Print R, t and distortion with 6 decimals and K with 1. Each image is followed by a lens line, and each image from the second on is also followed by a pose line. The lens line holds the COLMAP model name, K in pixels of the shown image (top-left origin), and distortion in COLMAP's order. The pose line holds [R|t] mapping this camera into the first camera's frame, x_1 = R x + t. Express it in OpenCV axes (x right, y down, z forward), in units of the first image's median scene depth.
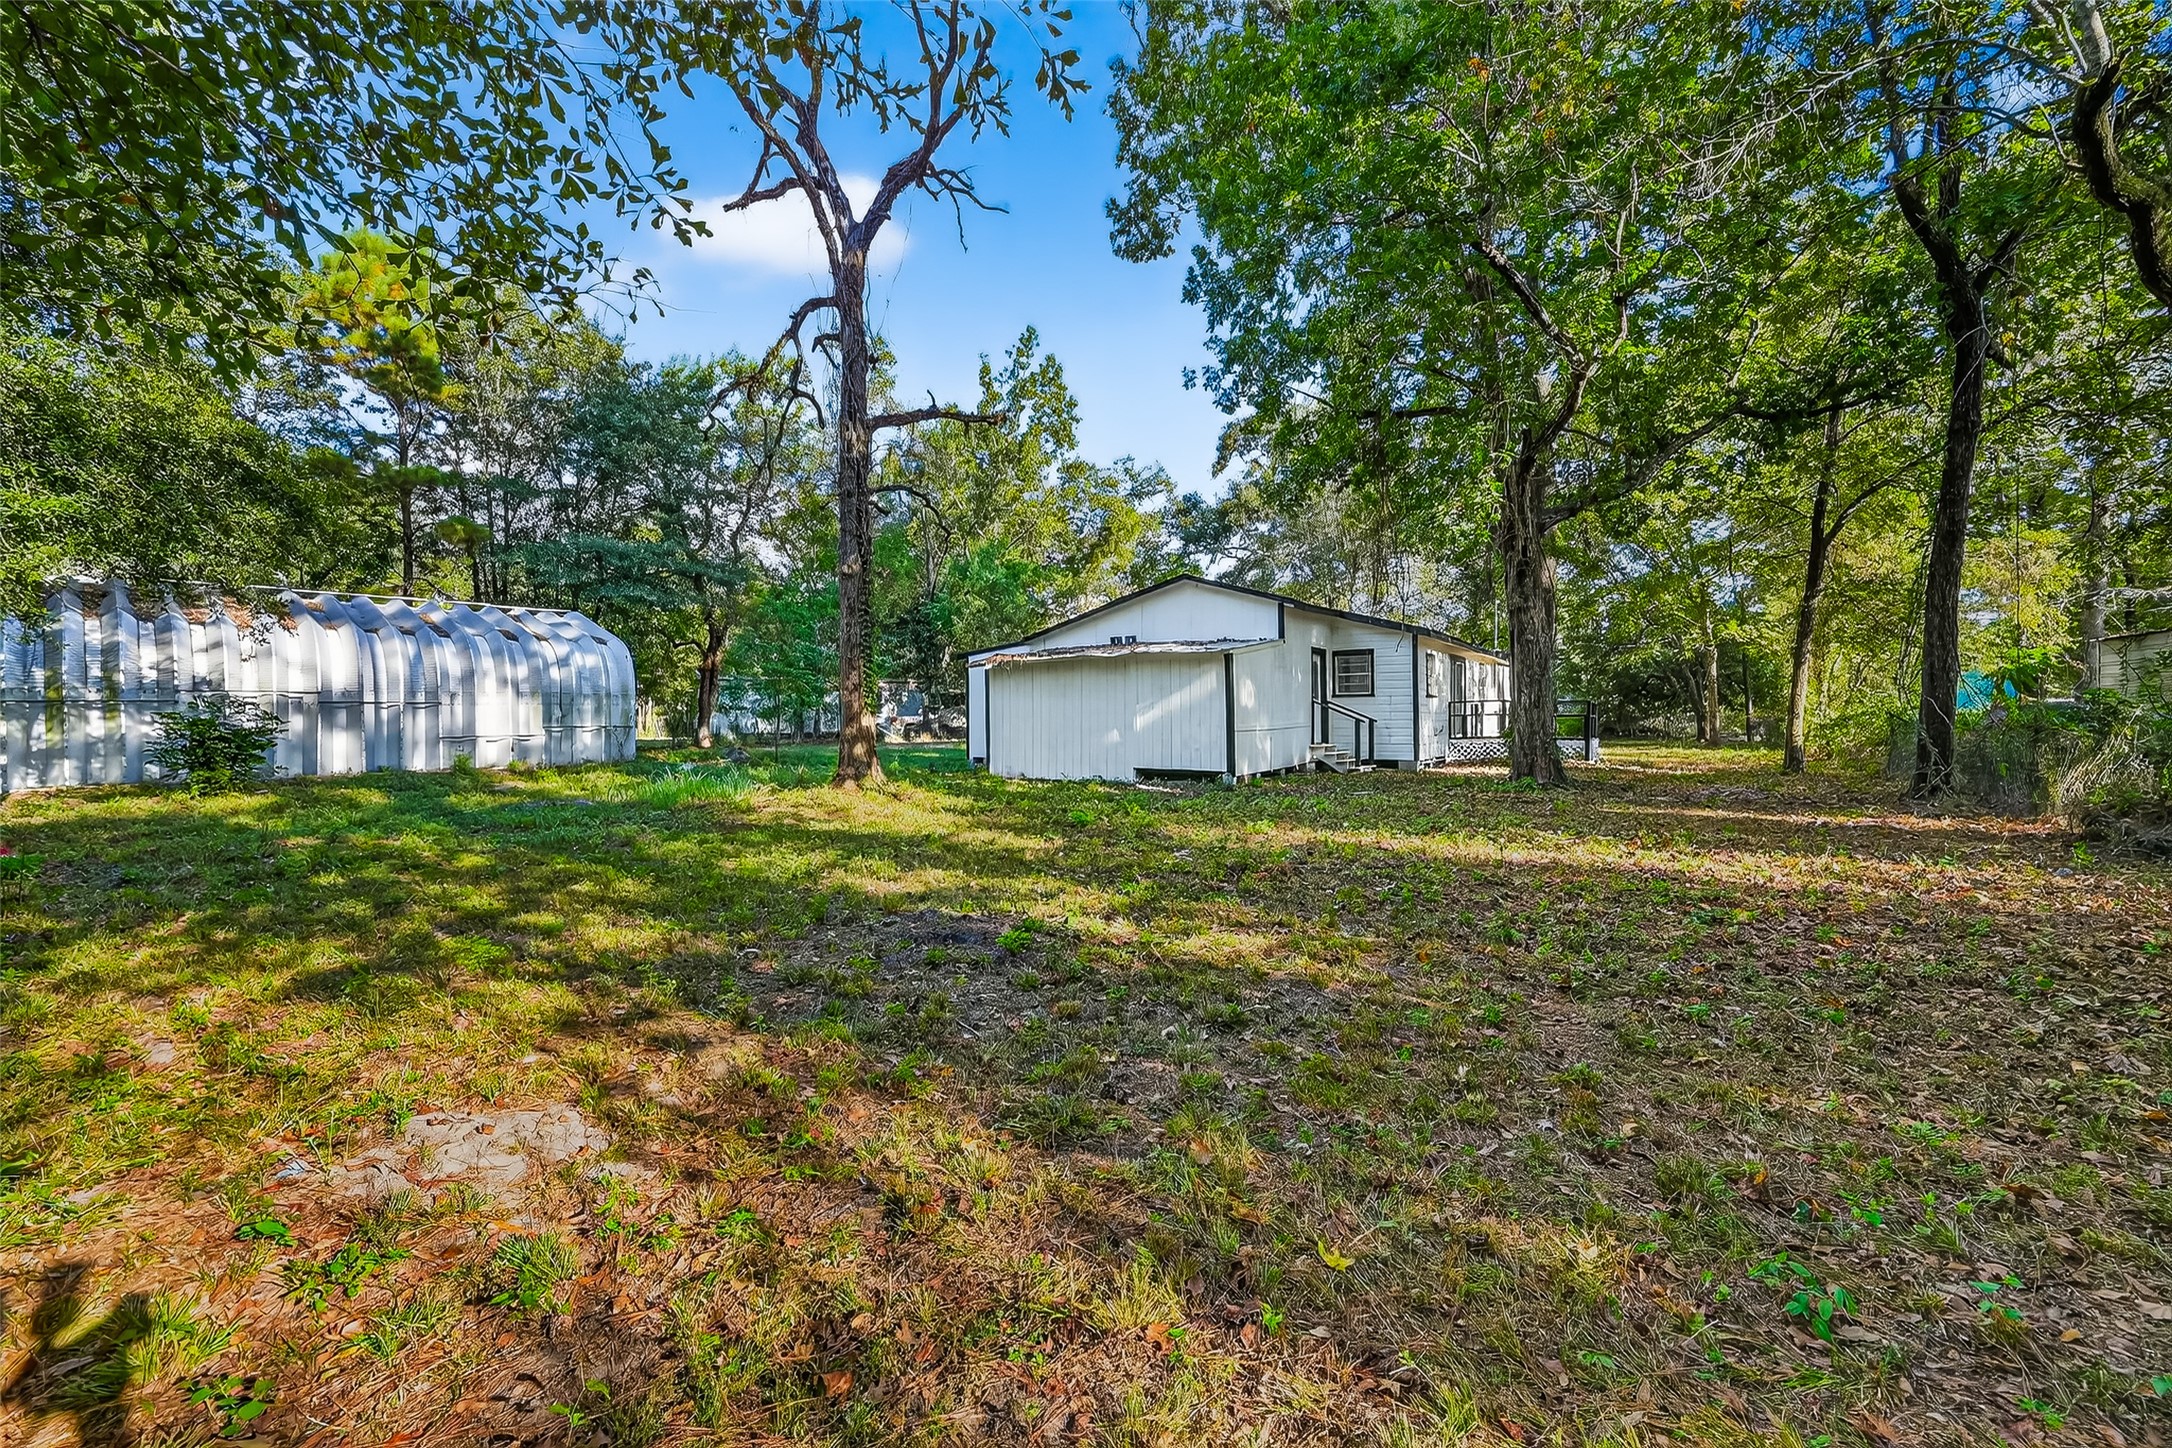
lens RADIAL K [[885.3, 0, 1108.2], [0, 885.3, 714.2], [0, 0, 1]] dist [0.000819, -0.000312]
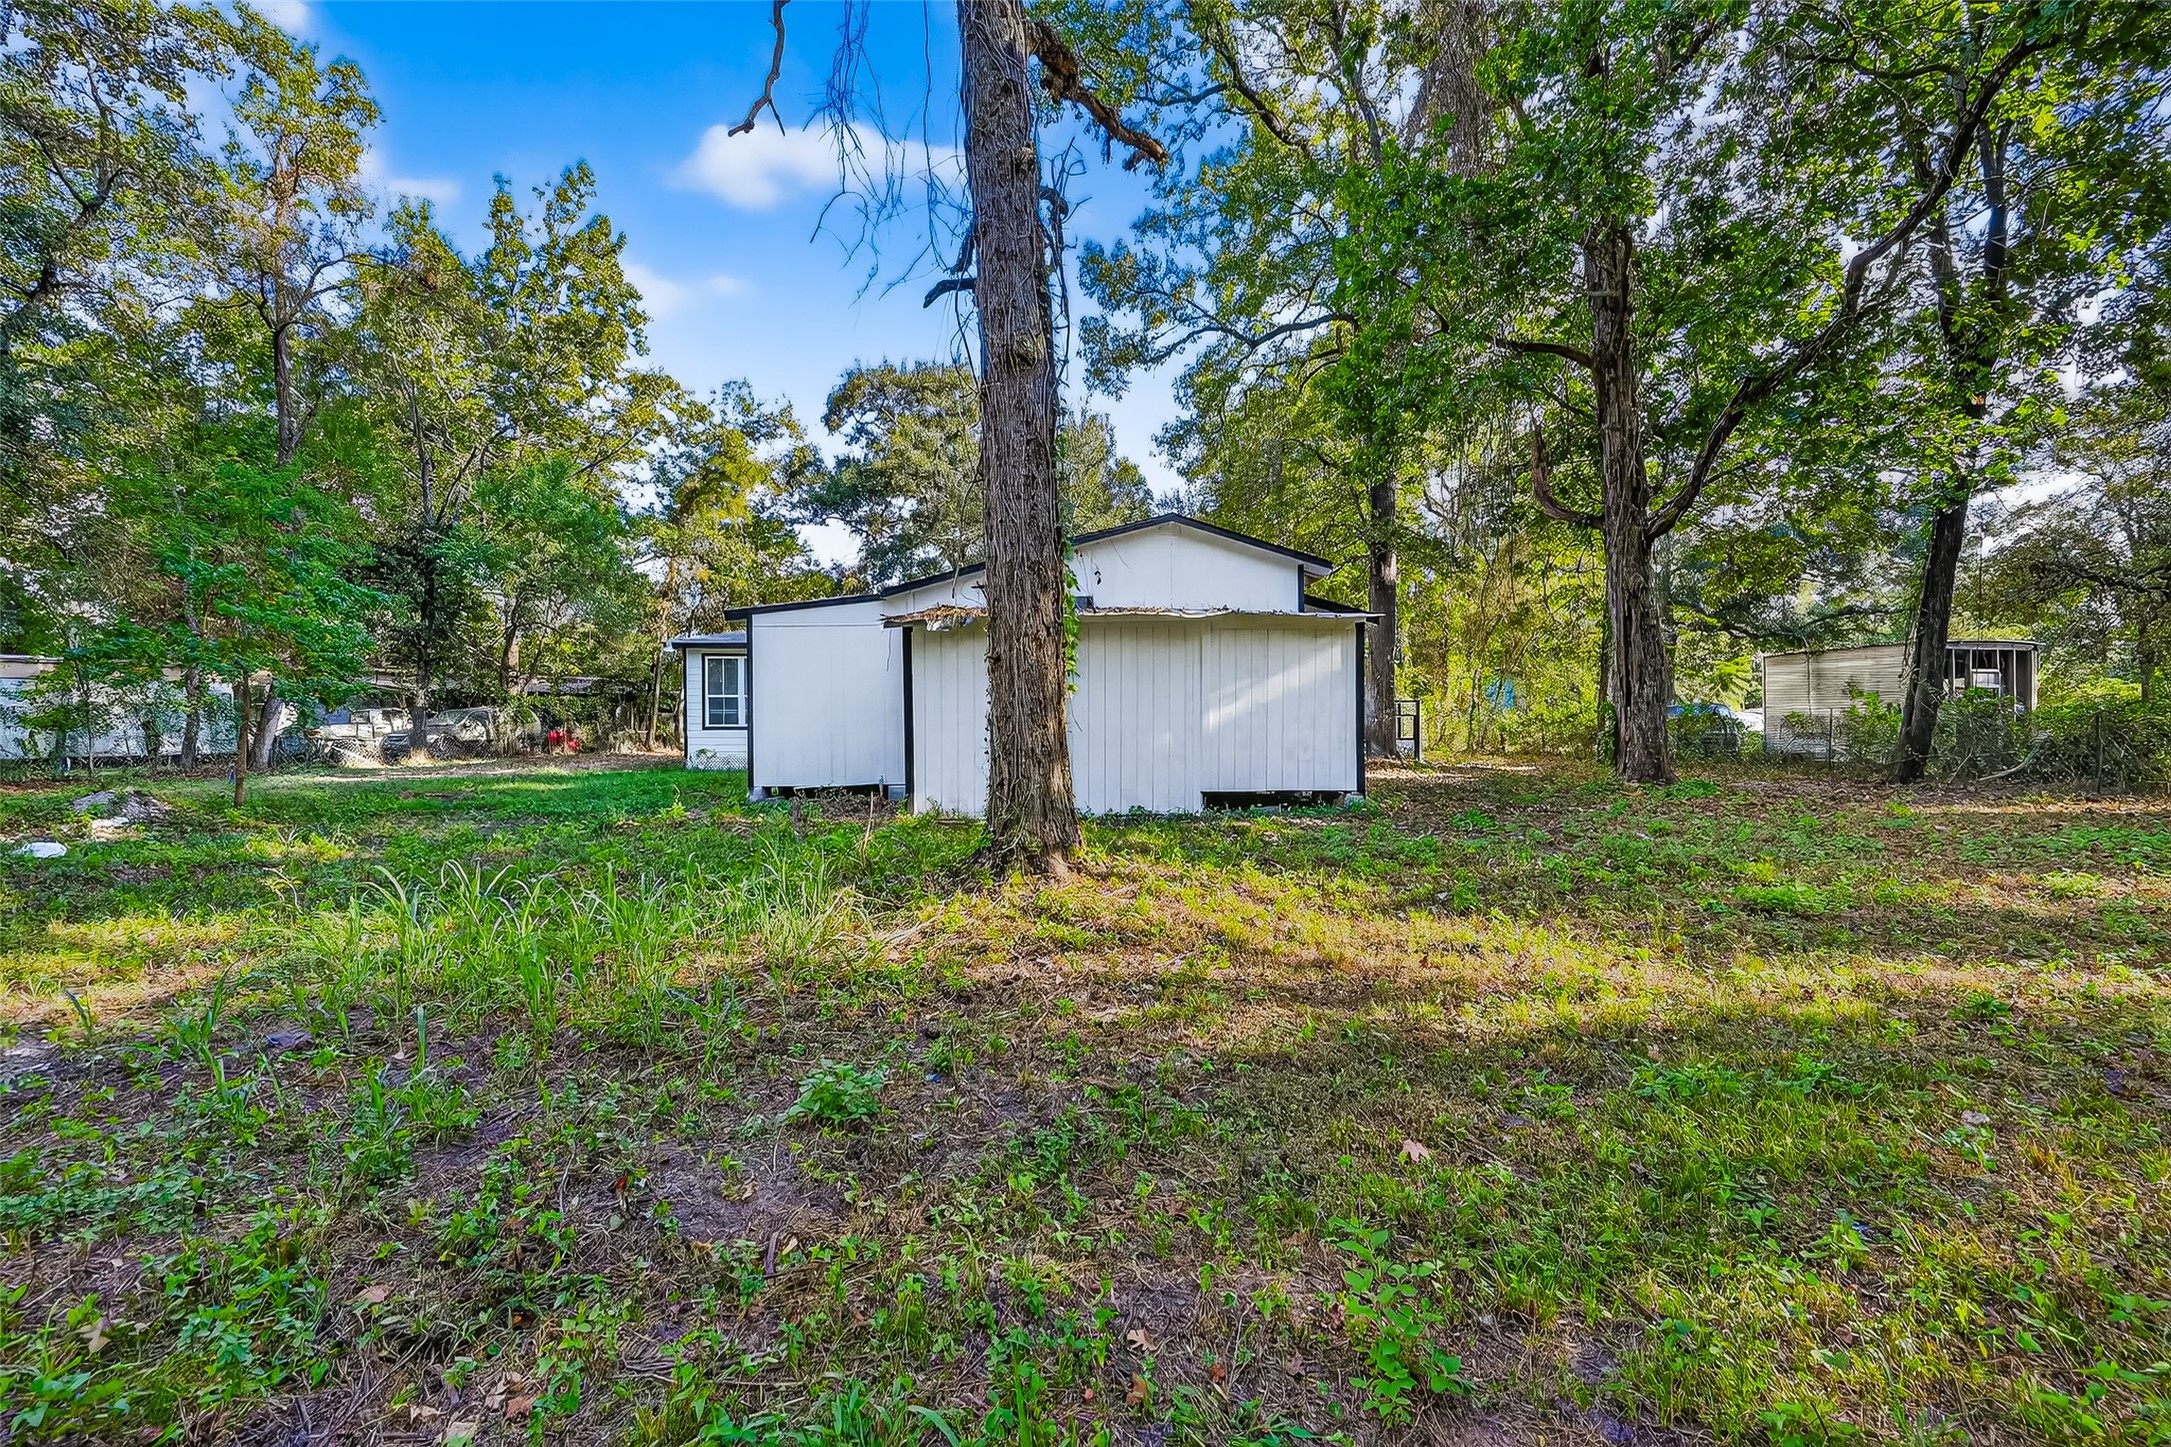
lens RADIAL K [[884.8, 0, 1107.7], [0, 884.8, 713.7], [0, 0, 1]] dist [0.000819, -0.000312]
pose [[0.806608, 0.007341, 0.591041, -0.171800], [0.001195, 0.999901, -0.014050, 0.004710], [-0.591085, 0.012039, 0.806519, 0.210780]]
